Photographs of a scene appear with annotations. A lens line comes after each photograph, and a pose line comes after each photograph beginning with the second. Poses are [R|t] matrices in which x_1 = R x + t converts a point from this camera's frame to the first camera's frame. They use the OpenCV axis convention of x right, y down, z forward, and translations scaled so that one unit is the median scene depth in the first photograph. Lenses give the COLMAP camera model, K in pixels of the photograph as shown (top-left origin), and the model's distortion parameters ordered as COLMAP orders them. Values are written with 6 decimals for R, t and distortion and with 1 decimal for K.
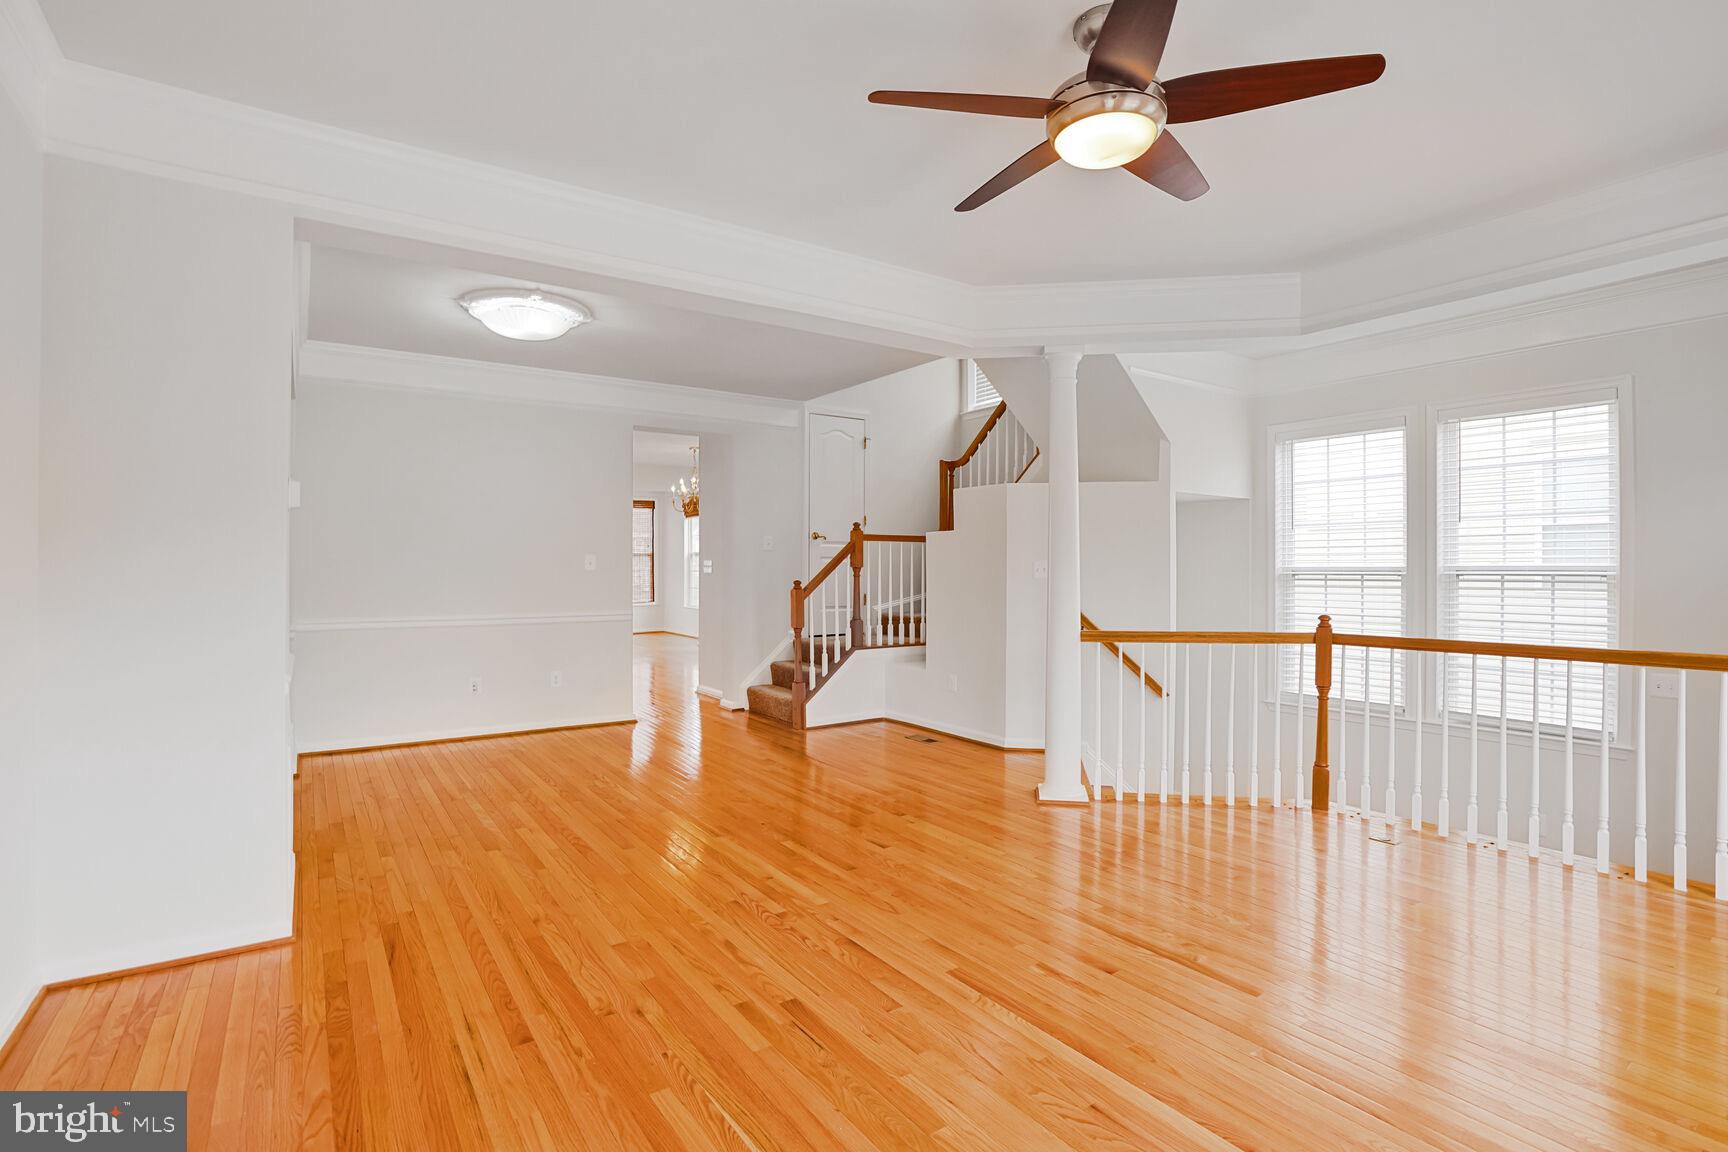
lens RADIAL K [[769.4, 0, 850.4], [0, 769.4, 558.4], [0, 0, 1]] dist [-0.059817, 0.021438]
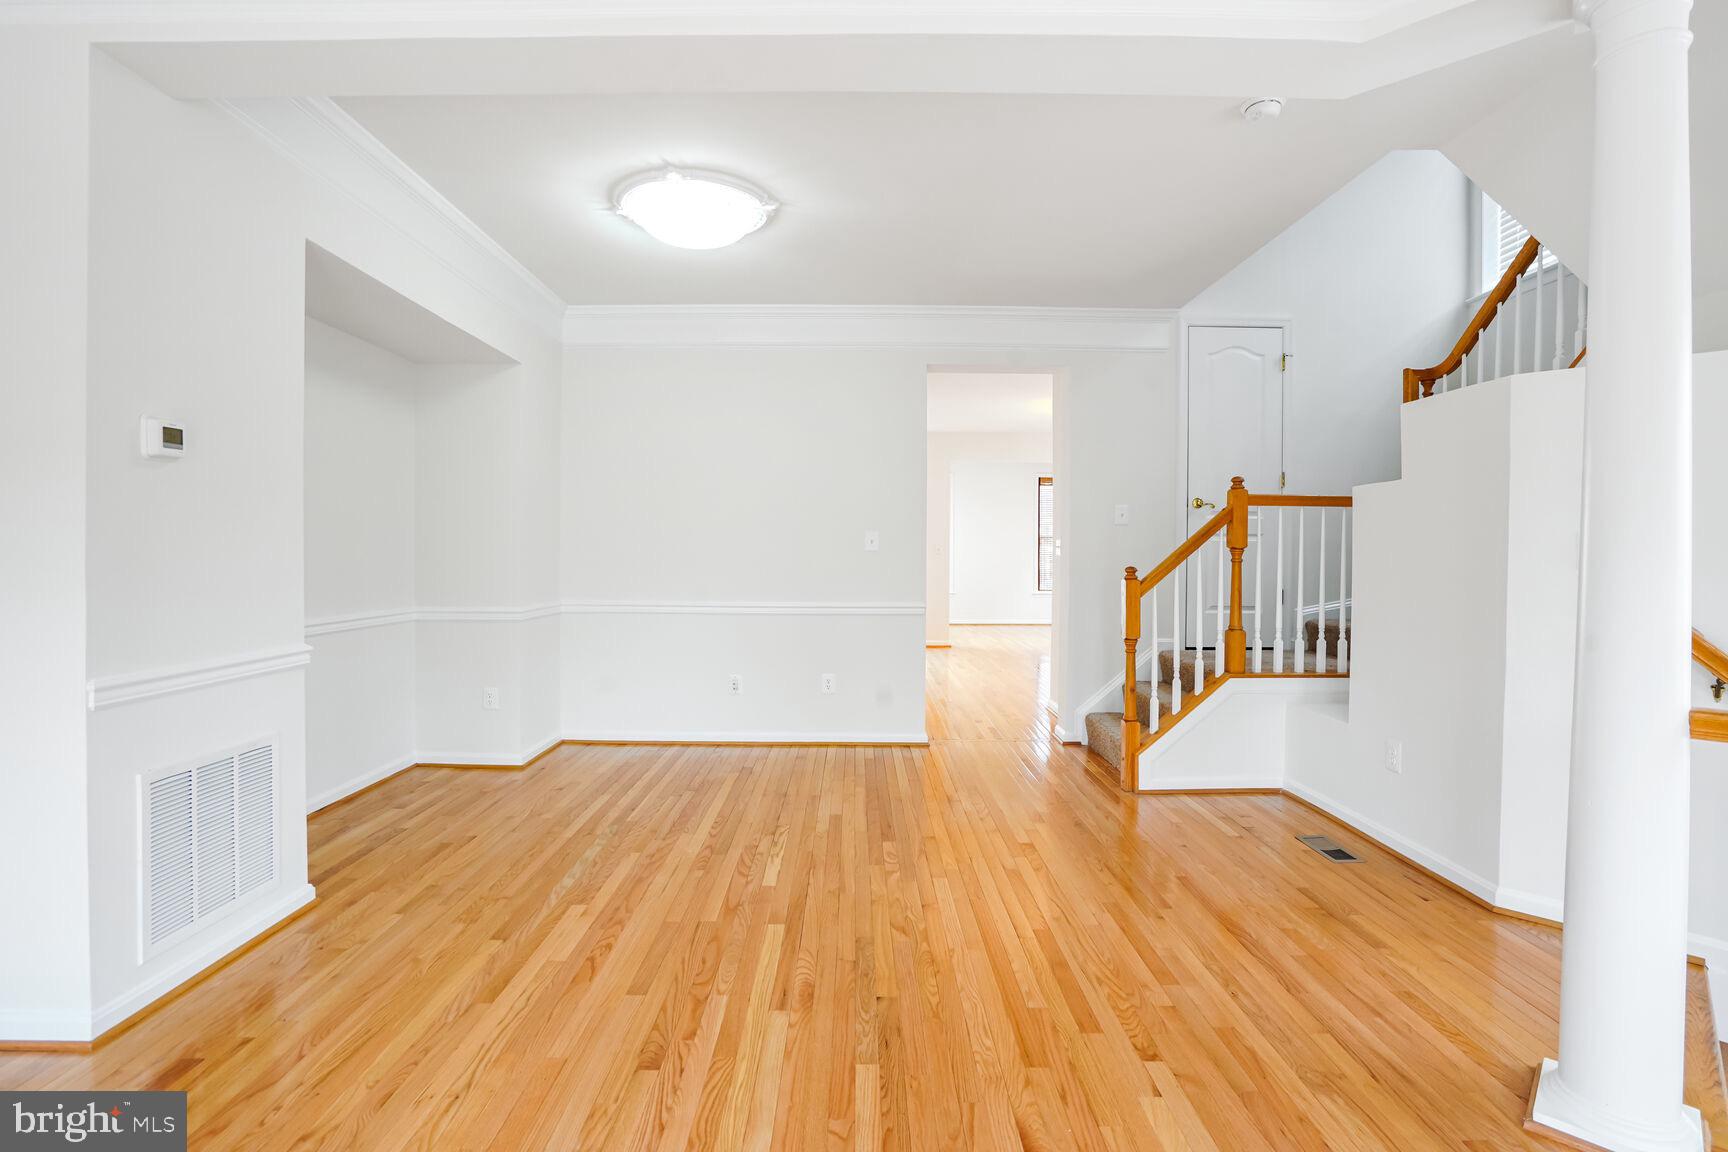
lens RADIAL K [[817.6, 0, 834.8], [0, 817.6, 556.0], [0, 0, 1]] dist [-0.029094, 0.000914]
pose [[0.840951, 0.009643, -0.541026, 0.092344], [-0.001285, 0.999874, 0.015824, 0.008198], [0.541110, -0.012612, 0.840857, 0.257963]]
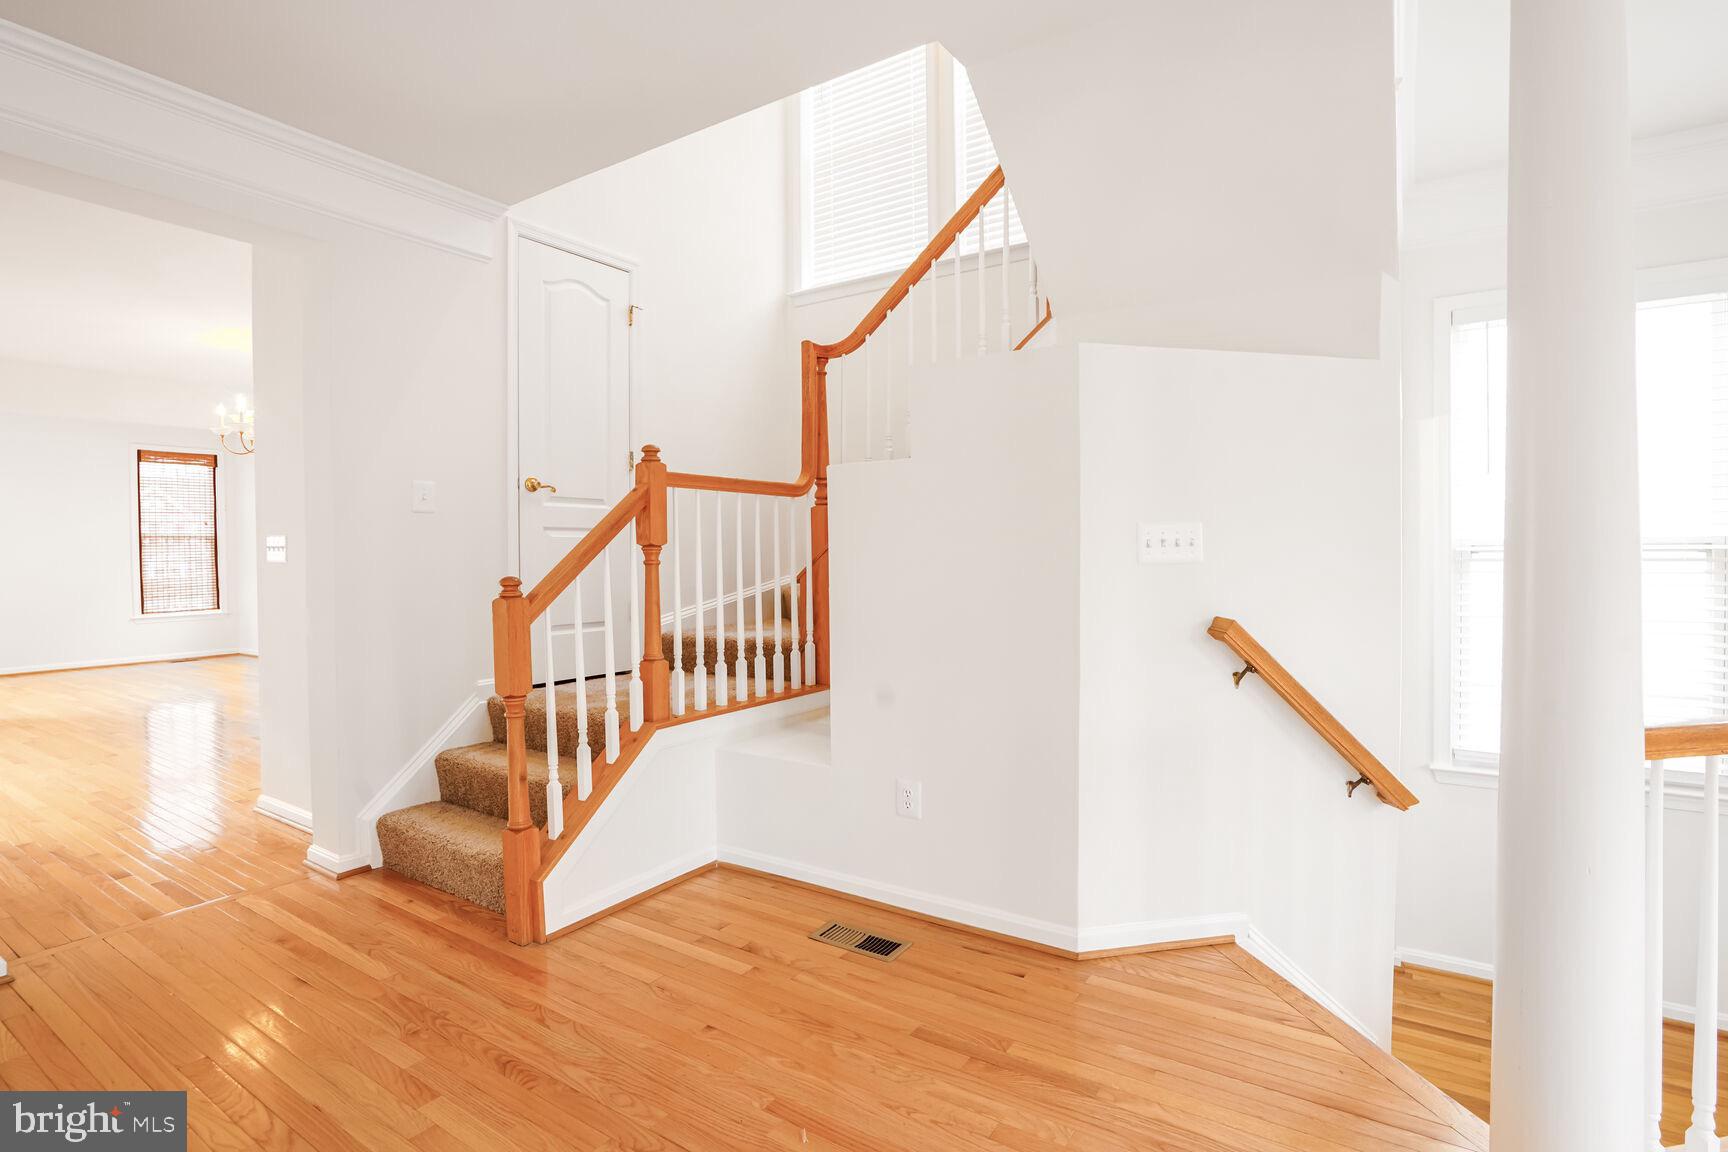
lens RADIAL K [[848.6, 0, 966.8], [0, 848.6, 562.8], [0, 0, 1]] dist [-0.055217, 0.018970]
pose [[0.888832, -0.013615, 0.458032, -0.054387], [0.003285, 0.999722, 0.023343, 0.011224], [-0.458222, -0.019243, 0.888629, 0.476133]]
